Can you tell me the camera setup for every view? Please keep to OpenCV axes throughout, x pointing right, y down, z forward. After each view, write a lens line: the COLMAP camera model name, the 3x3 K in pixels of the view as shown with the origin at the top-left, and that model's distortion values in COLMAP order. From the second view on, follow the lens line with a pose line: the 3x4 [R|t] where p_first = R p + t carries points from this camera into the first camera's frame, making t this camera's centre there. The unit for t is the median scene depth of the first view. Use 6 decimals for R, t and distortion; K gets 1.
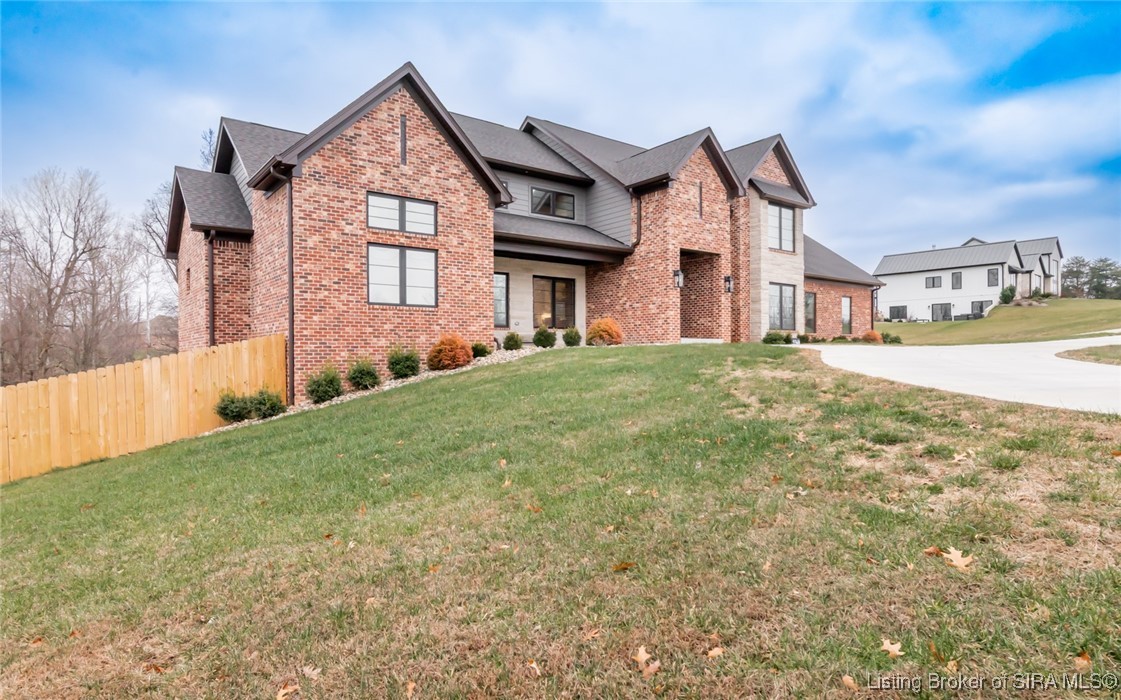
lens RADIAL K [[656.4, 0, 561.7], [0, 656.4, 356.5], [0, 0, 1]] dist [0.008763, 0.001216]
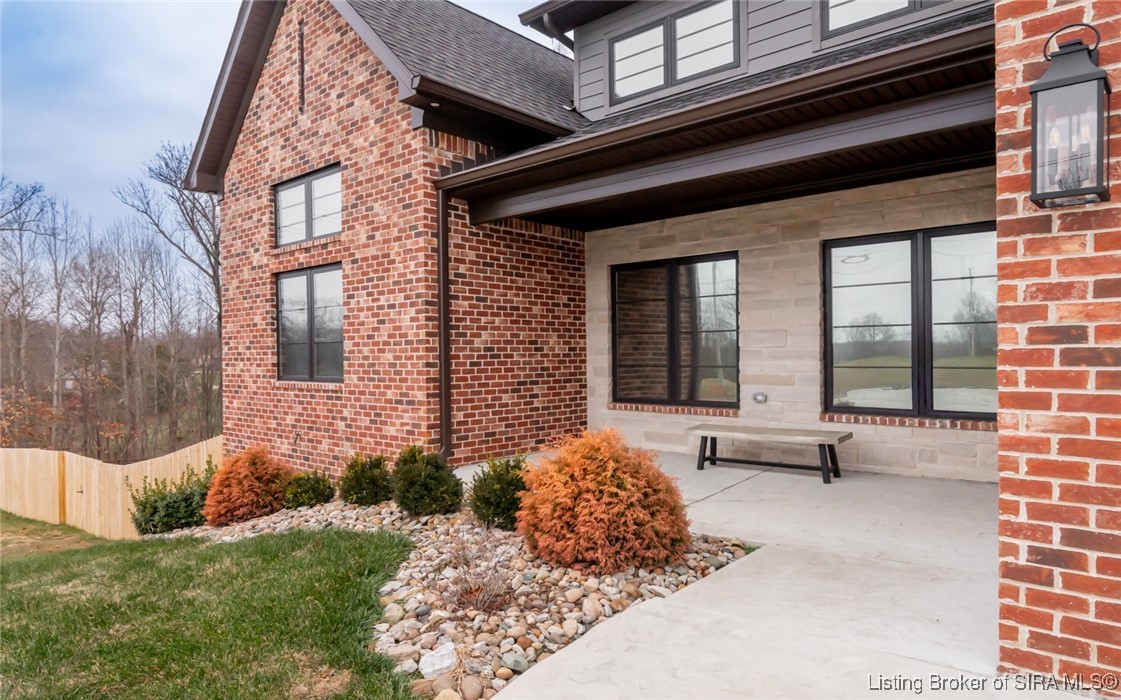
lens RADIAL K [[698.0, 0, 561.4], [0, 698.0, 359.9], [0, 0, 1]] dist [0.000357, 0.000120]
pose [[0.158410, 0.016912, -0.987229, 0.272136], [0.013093, 0.999729, 0.019227, -0.079369], [0.987287, -0.015971, 0.158145, 0.864732]]
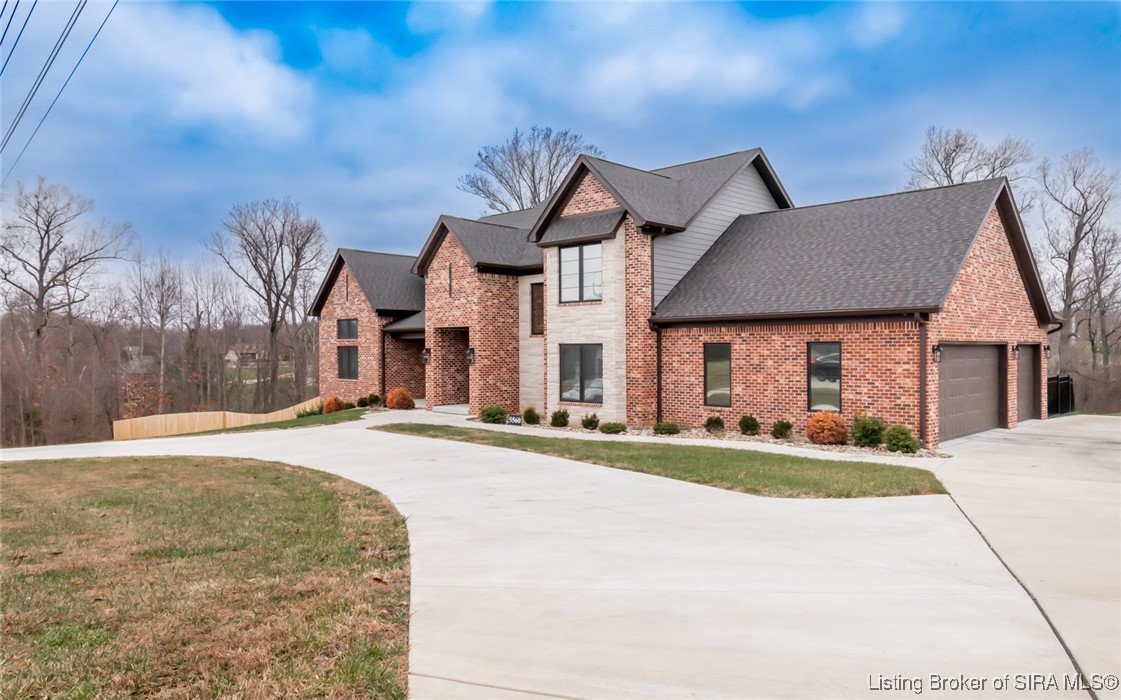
lens RADIAL K [[751.1, 0, 561.2], [0, 751.1, 341.2], [0, 0, 1]] dist [-0.003139, -0.000431]
pose [[0.114396, 0.002055, -0.993433, 1.472727], [0.012018, 0.999922, 0.003452, -0.141402], [0.993363, -0.012334, 0.114362, 1.048548]]
